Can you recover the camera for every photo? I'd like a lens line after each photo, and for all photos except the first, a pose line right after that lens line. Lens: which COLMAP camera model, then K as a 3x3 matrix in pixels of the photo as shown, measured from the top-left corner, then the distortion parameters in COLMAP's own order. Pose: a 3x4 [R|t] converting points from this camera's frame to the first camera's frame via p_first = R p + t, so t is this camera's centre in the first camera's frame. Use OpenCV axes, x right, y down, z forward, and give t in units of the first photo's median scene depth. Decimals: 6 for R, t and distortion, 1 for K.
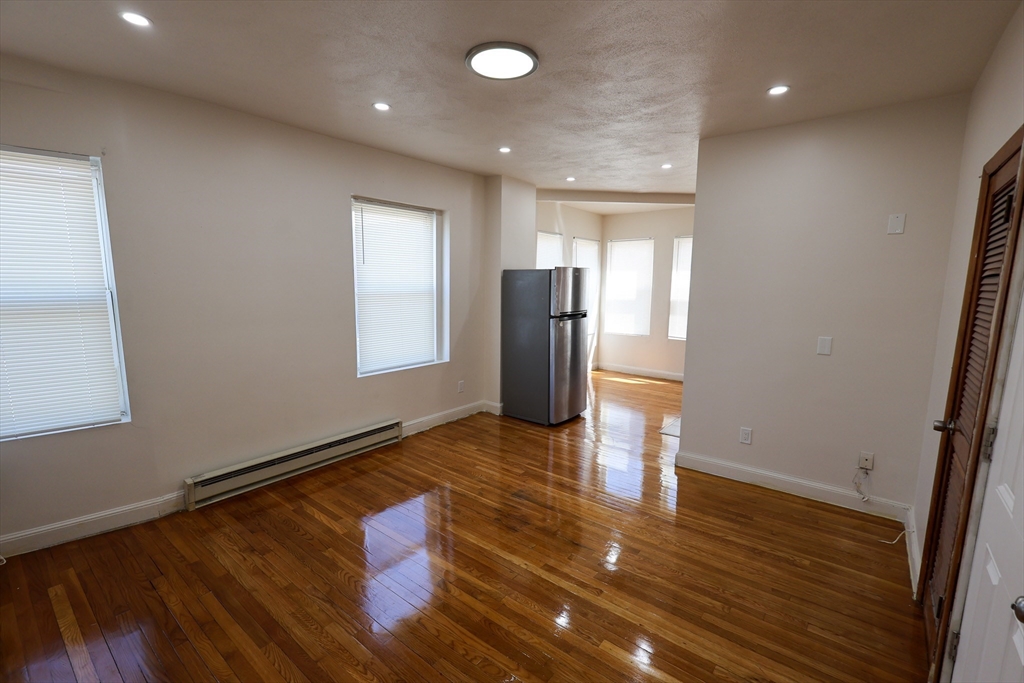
lens RADIAL K [[446.8, 0, 518.4], [0, 446.8, 339.6], [0, 0, 1]] dist [0.008845, -0.000053]
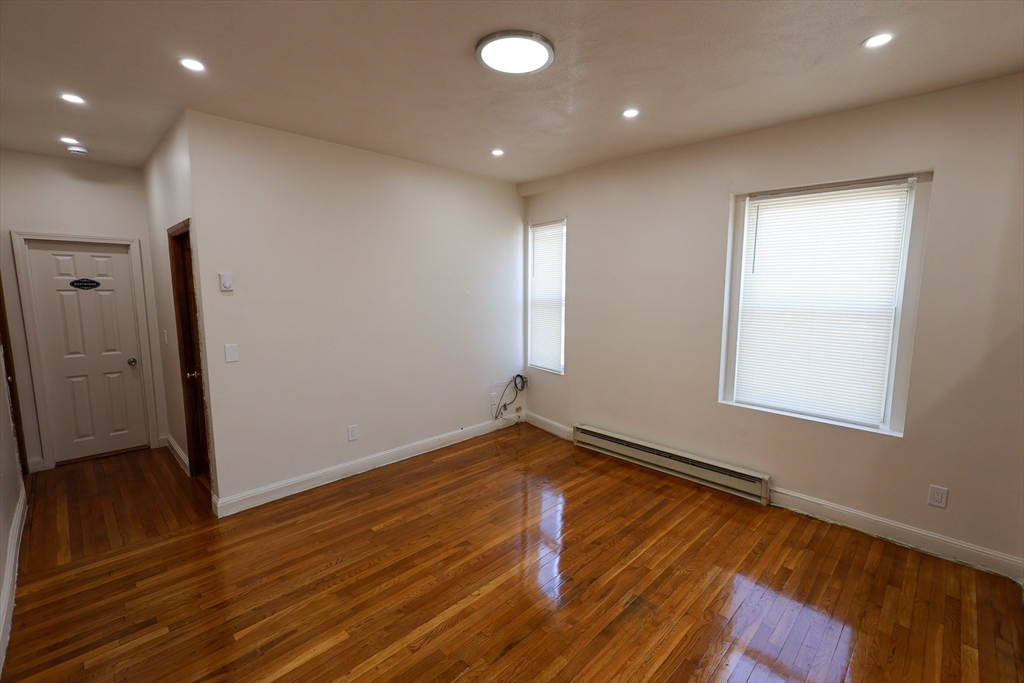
lens RADIAL K [[440.1, 0, 516.3], [0, 440.1, 340.3], [0, 0, 1]] dist [0.000052, -0.000165]
pose [[-0.096068, 0.114369, -0.988782, 0.545258], [-0.146469, 0.980939, 0.127692, -0.091207], [0.984539, 0.157094, -0.077486, 0.684626]]
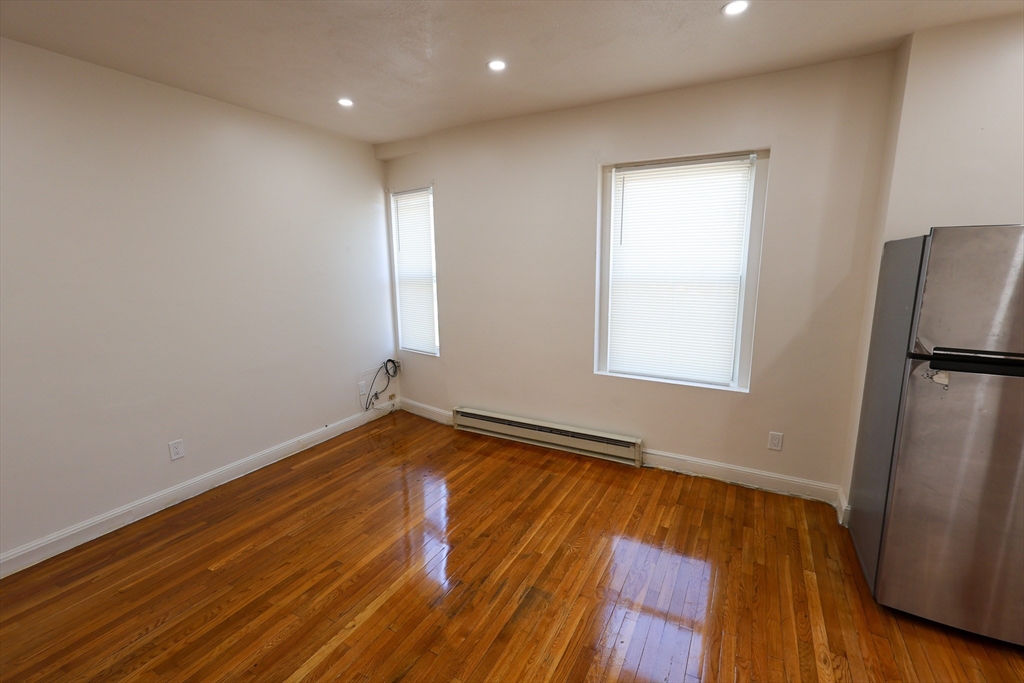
lens RADIAL K [[439.5, 0, 514.5], [0, 439.5, 340.4], [0, 0, 1]] dist [0.003344, 0.000307]
pose [[0.187325, 0.164548, -0.968418, 0.473224], [-0.128948, 0.981458, 0.141821, -0.088401], [0.973798, 0.098309, 0.205070, 0.686463]]
